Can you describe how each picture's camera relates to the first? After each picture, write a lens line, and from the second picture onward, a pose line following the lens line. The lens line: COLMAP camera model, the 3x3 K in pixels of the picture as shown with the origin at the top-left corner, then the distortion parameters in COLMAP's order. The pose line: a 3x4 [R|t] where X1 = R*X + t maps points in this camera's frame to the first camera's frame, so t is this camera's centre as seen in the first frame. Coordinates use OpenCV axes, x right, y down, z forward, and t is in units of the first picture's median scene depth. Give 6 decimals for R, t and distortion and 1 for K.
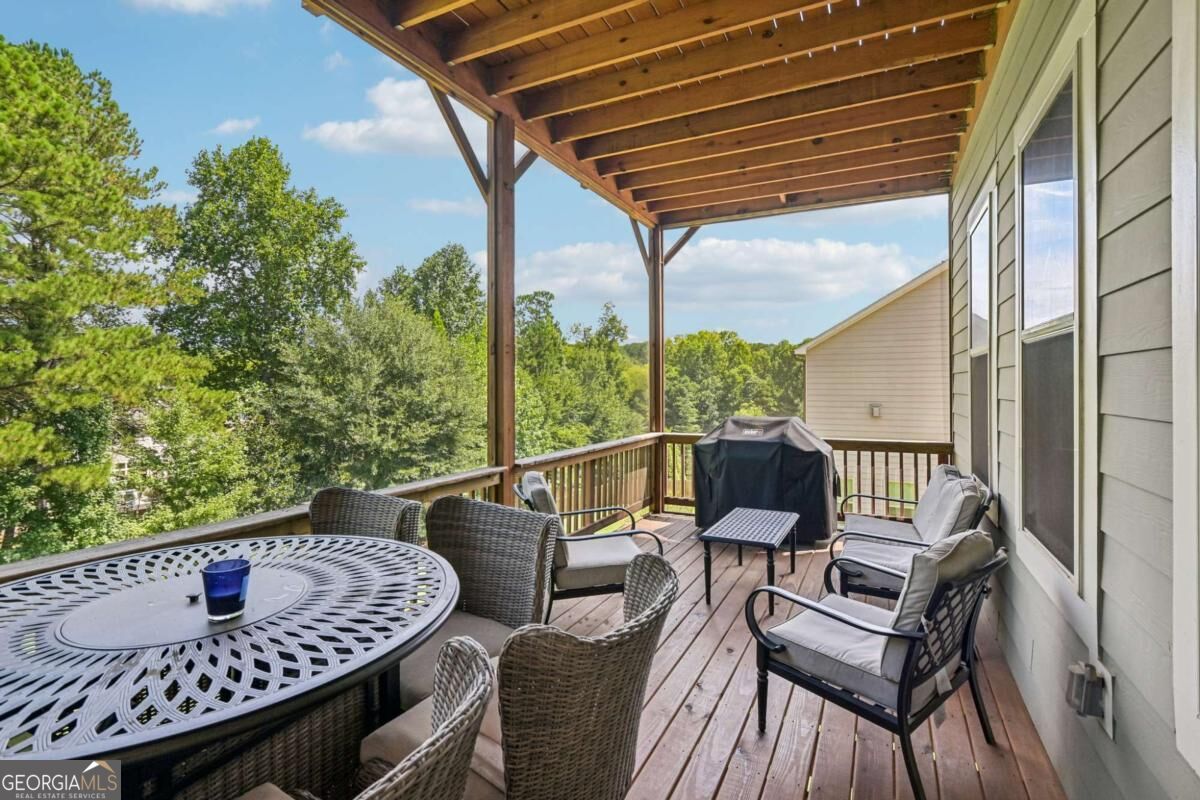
lens RADIAL K [[557.1, 0, 603.1], [0, 557.1, 395.7], [0, 0, 1]] dist [-0.000729, -0.007690]
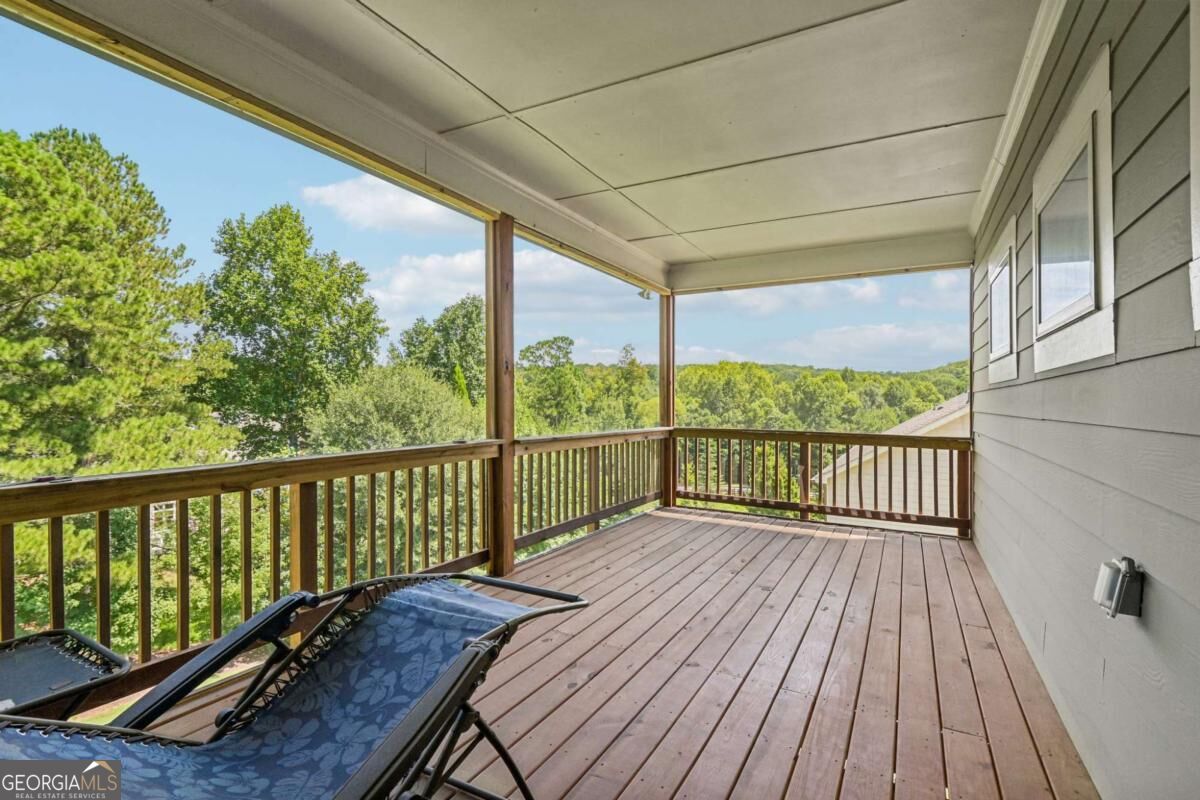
lens RADIAL K [[557.1, 0, 603.1], [0, 557.1, 395.7], [0, 0, 1]] dist [-0.000729, -0.007690]
pose [[0.999221, -0.010809, -0.037961, 0.003593], [0.011386, 0.999822, 0.015020, -0.127295], [0.037792, -0.015441, 0.999166, -0.000026]]
